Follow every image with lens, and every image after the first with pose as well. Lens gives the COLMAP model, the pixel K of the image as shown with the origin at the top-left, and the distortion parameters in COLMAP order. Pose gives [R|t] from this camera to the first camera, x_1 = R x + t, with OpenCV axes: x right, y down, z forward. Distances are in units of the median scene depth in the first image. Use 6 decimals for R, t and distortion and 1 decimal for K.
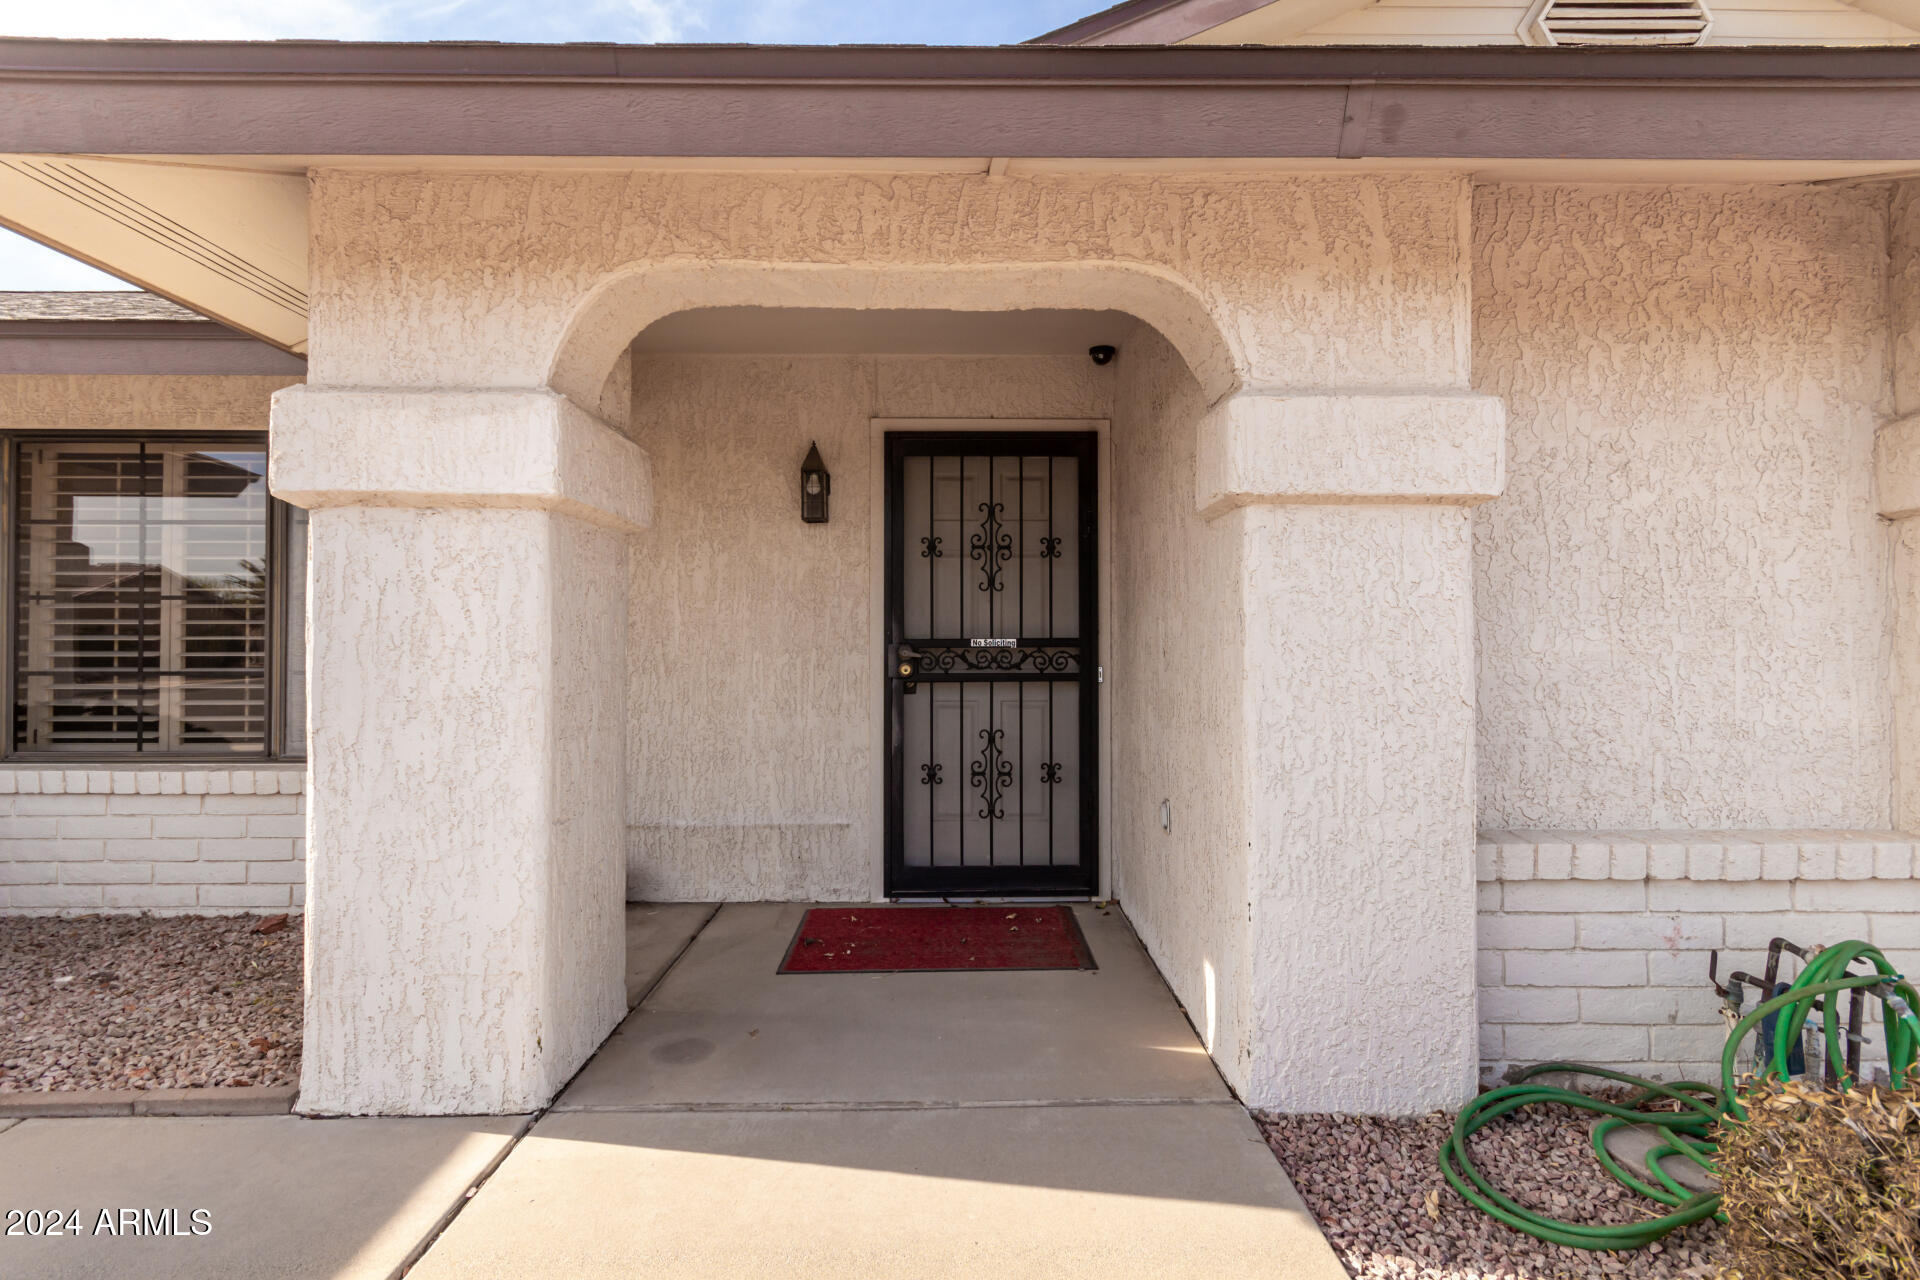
lens RADIAL K [[892.1, 0, 957.5], [0, 892.1, 641.1], [0, 0, 1]] dist [0.005115, 0.003870]
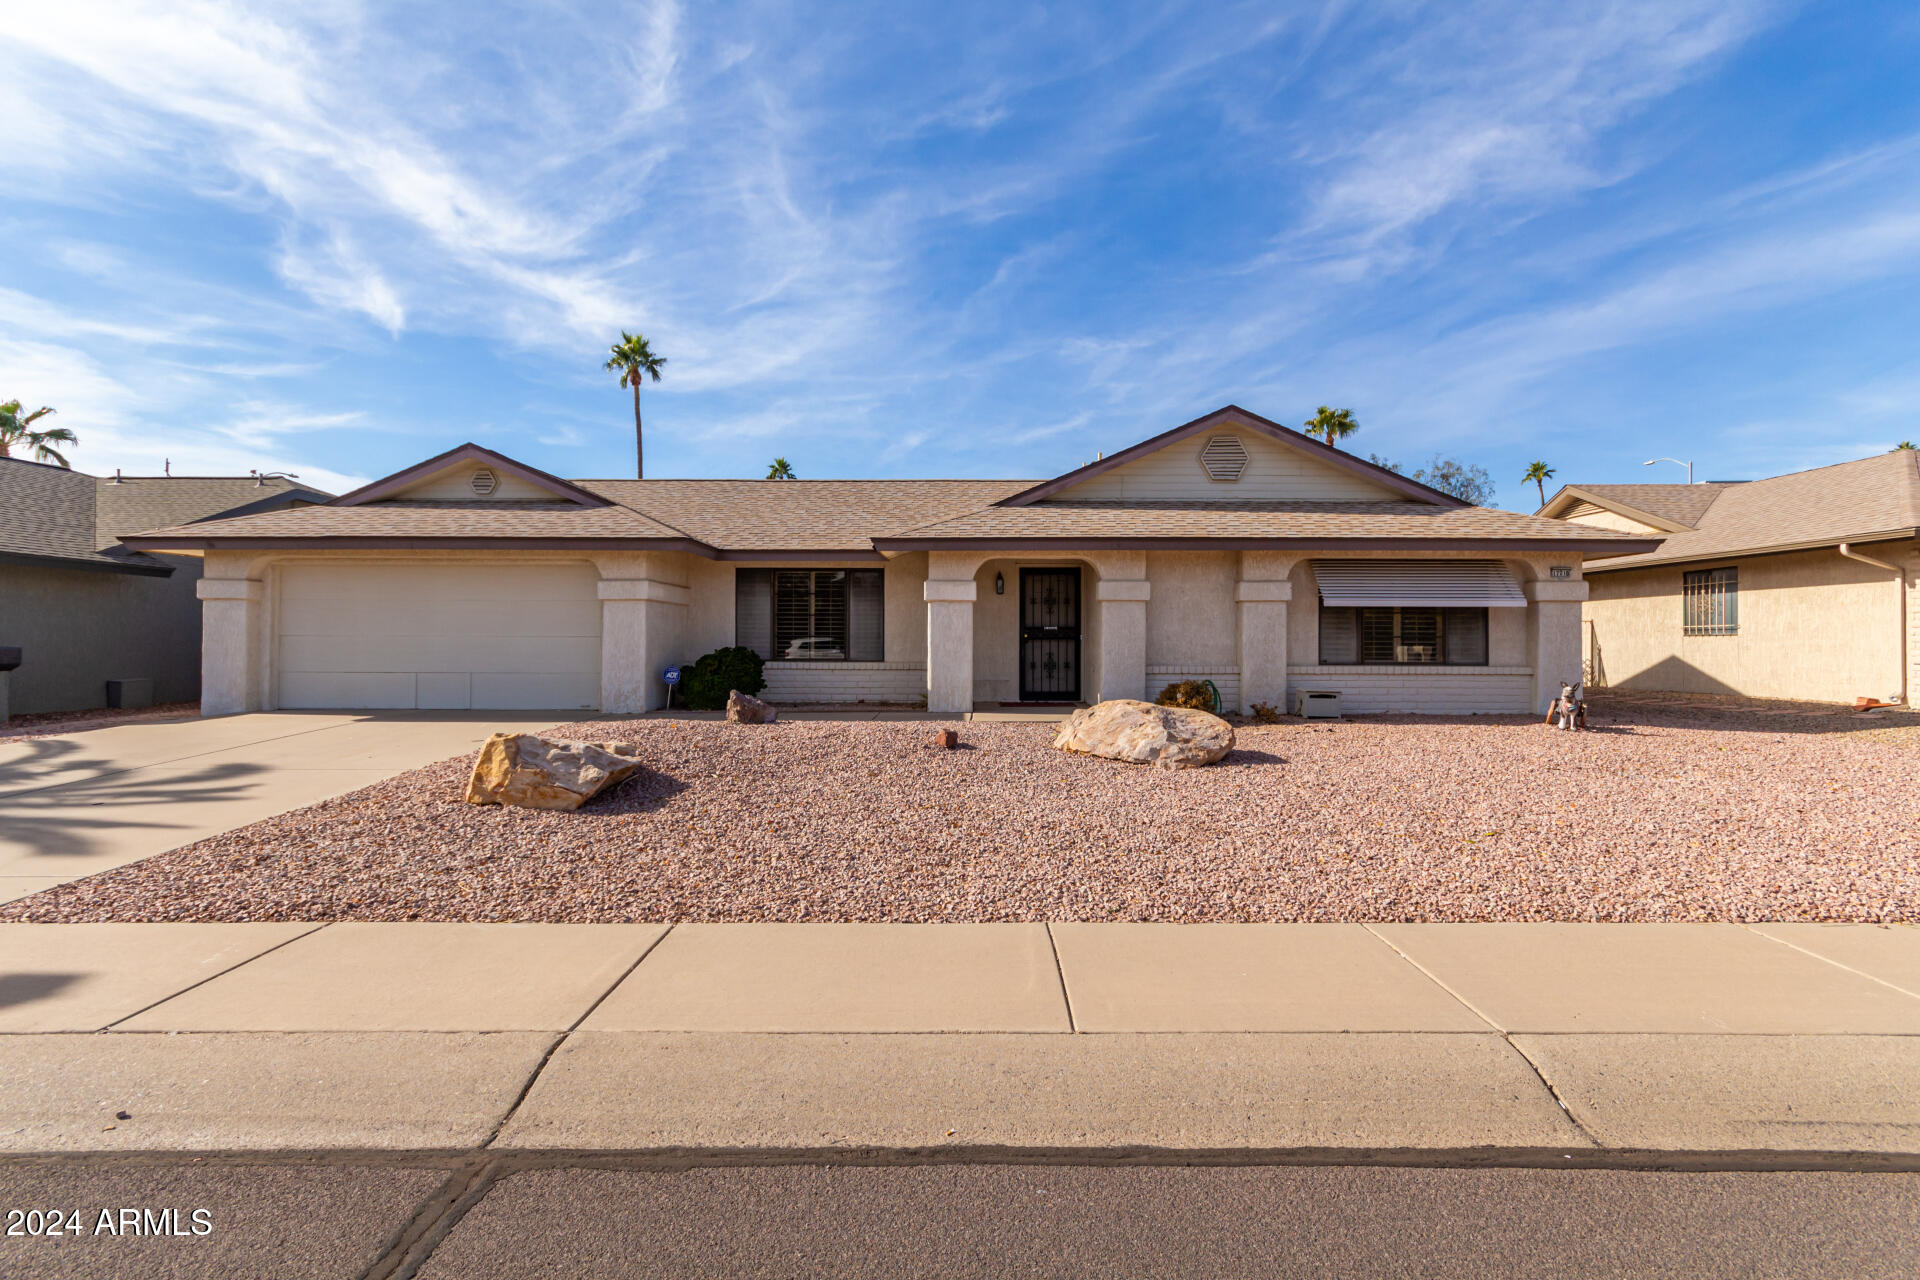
lens RADIAL K [[892.1, 0, 963.7], [0, 892.1, 647.9], [0, 0, 1]] dist [0.005115, 0.003870]
pose [[0.999744, 0.001959, -0.022534, -0.222792], [-0.001620, 0.999885, 0.015071, 0.026503], [0.022561, -0.015031, 0.999632, -2.521280]]
